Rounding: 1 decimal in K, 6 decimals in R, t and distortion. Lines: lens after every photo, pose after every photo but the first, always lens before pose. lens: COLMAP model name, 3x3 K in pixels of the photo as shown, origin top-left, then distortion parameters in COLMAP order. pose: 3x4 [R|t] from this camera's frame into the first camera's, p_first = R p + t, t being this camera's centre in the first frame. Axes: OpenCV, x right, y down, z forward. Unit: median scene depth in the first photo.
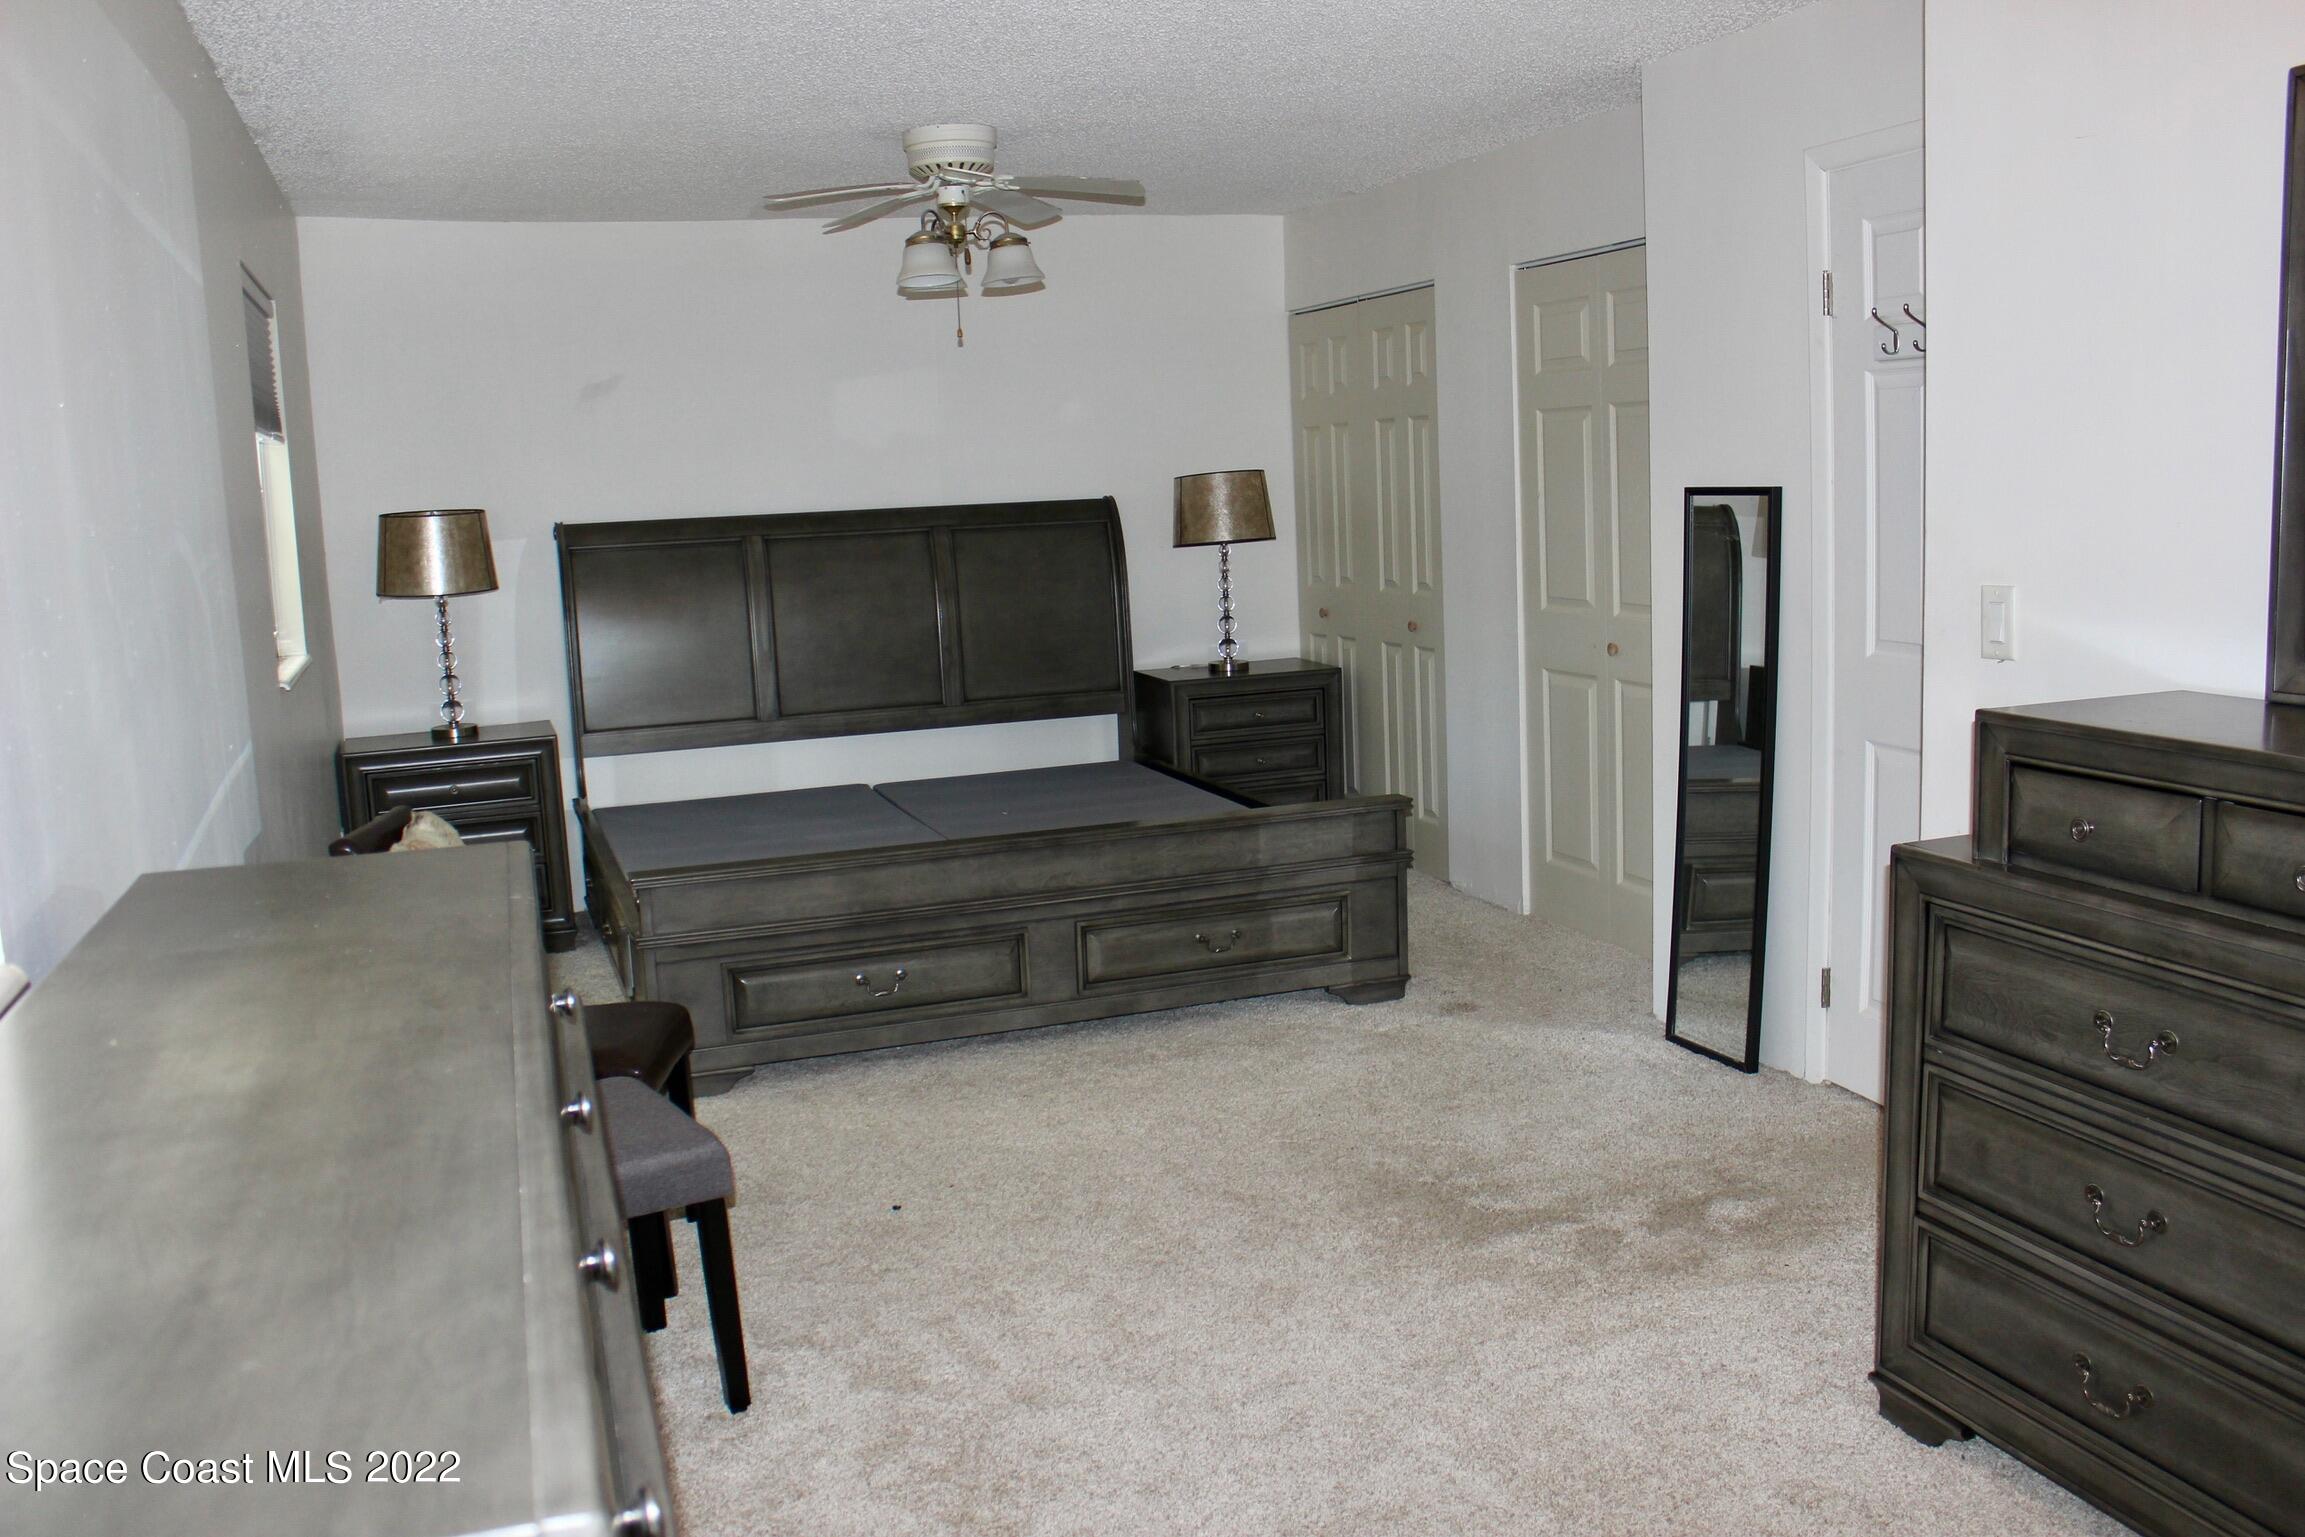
lens RADIAL K [[1906.7, 0, 1168.3], [0, 1906.7, 777.8], [0, 0, 1]] dist [-0.163446, 0.143701]
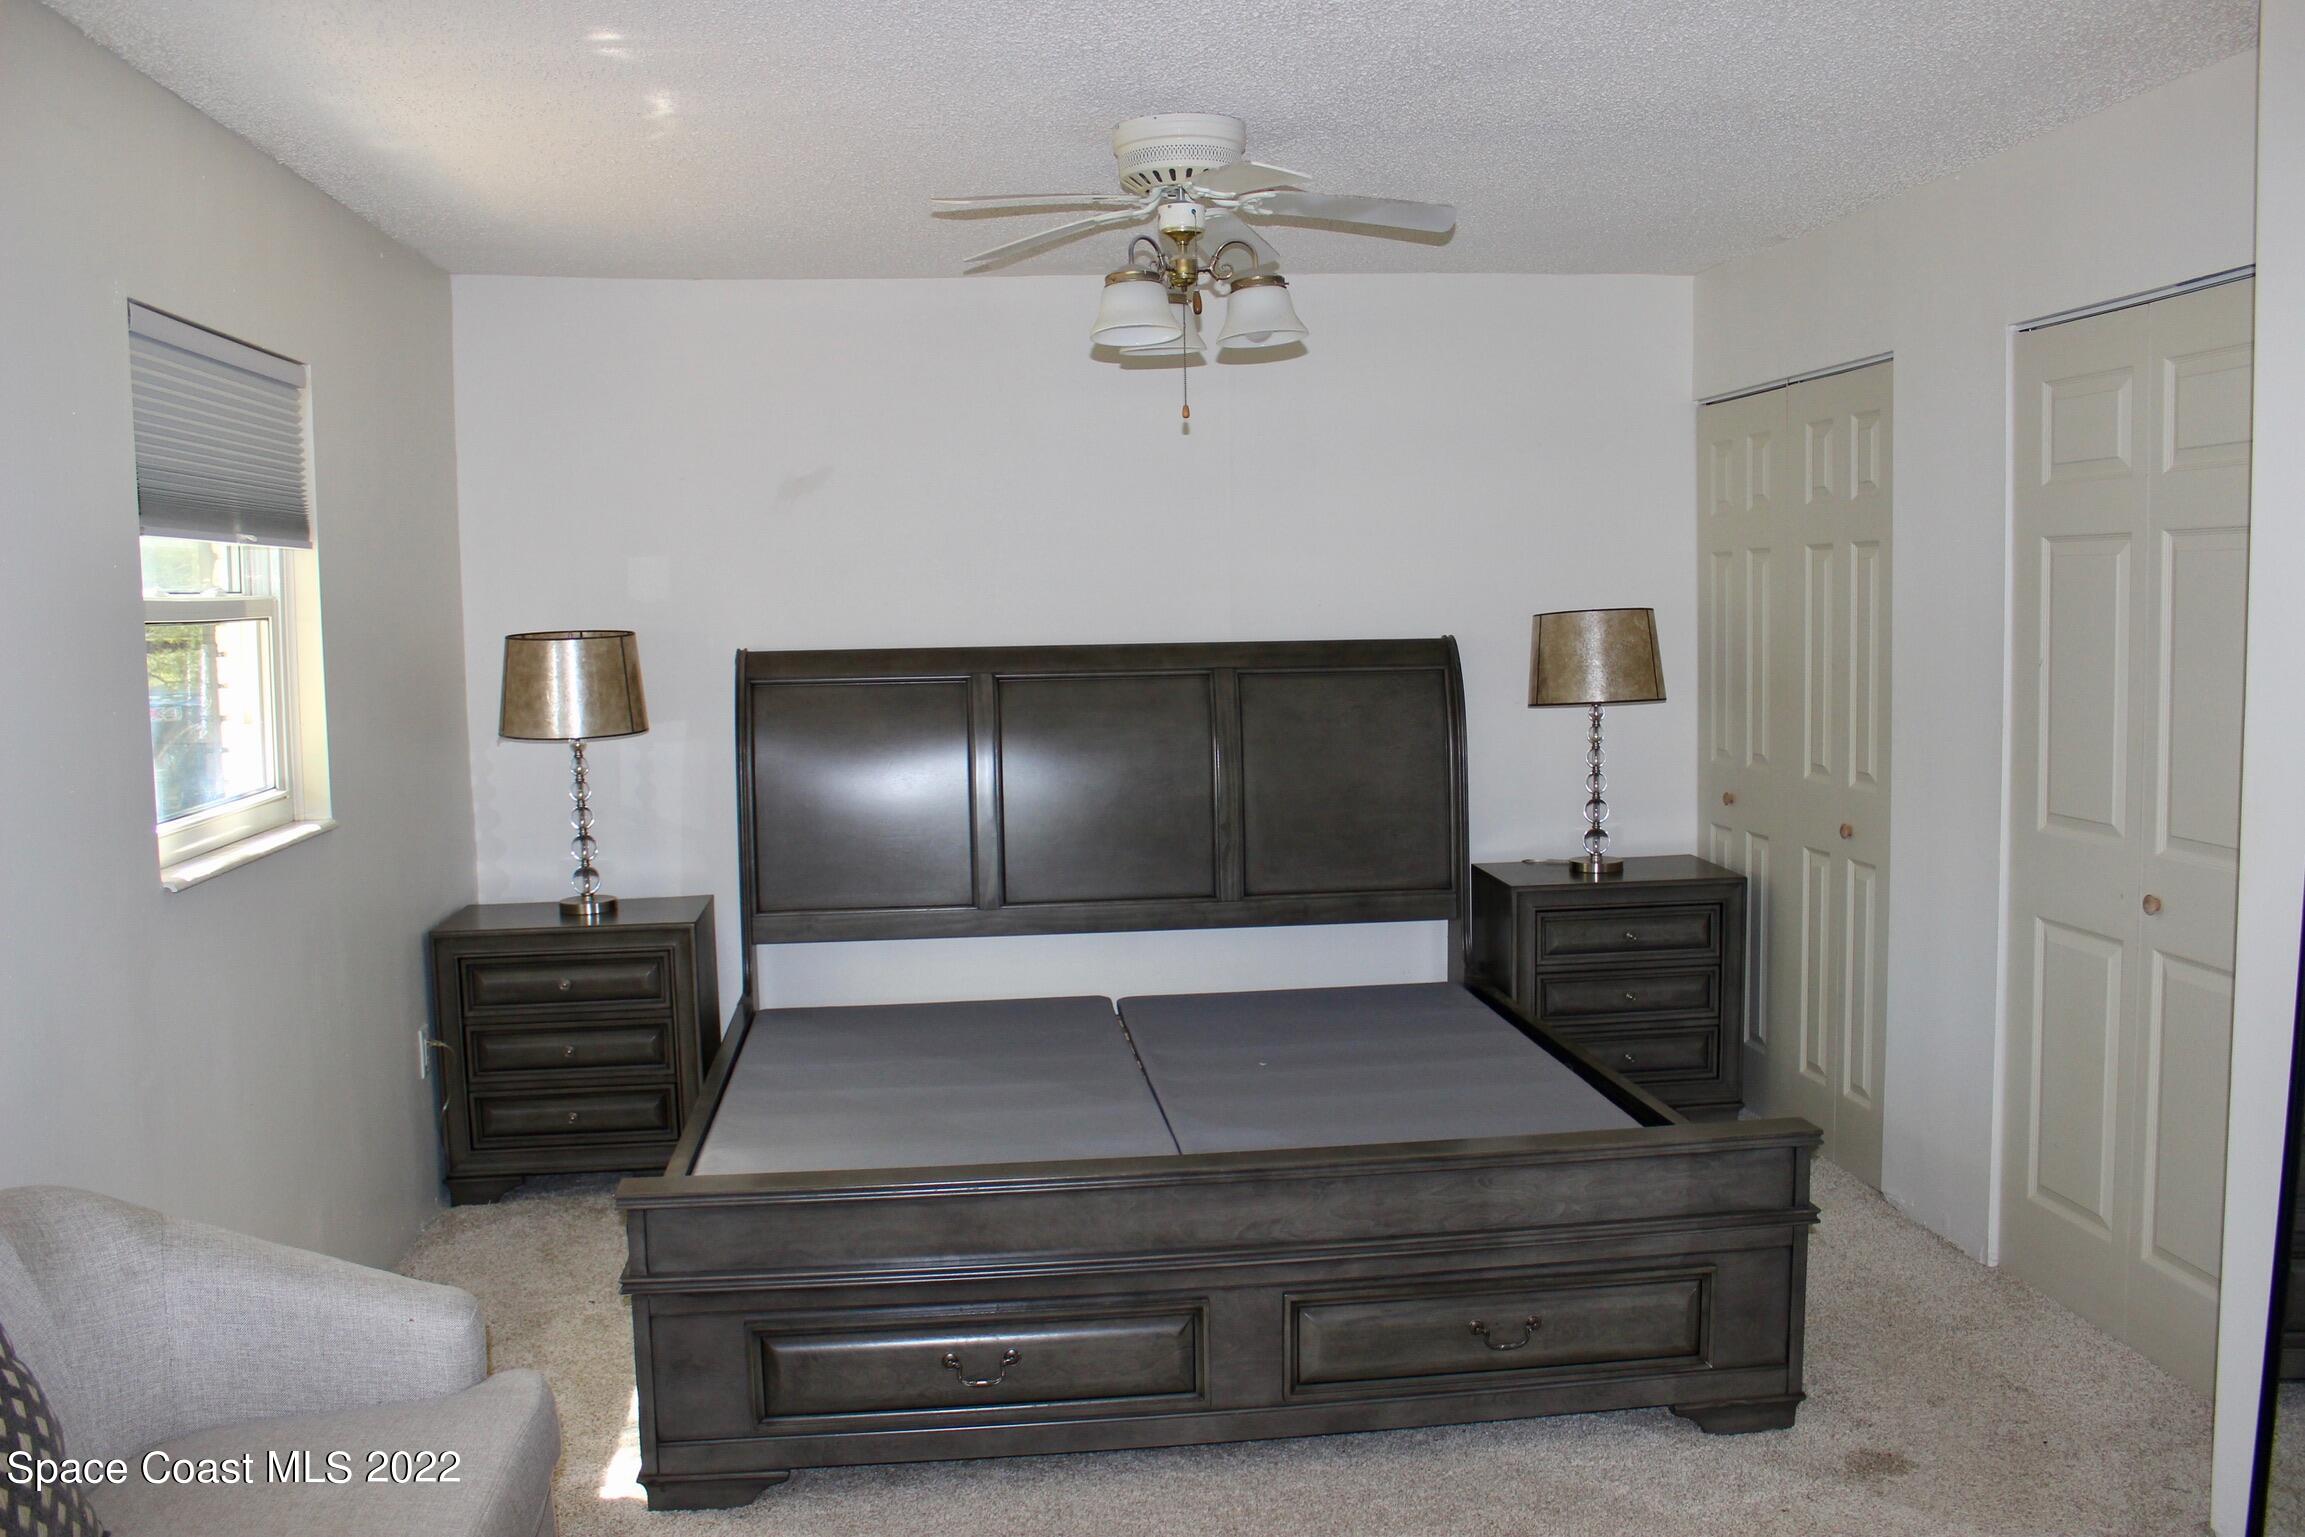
lens RADIAL K [[1906.7, 0, 1168.3], [0, 1906.7, 777.8], [0, 0, 1]] dist [-0.163446, 0.143701]
pose [[0.972469, 0.044053, -0.228831, 0.043852], [-0.057027, 0.997100, -0.050394, -0.054748], [0.225948, 0.062056, 0.972161, 0.275241]]
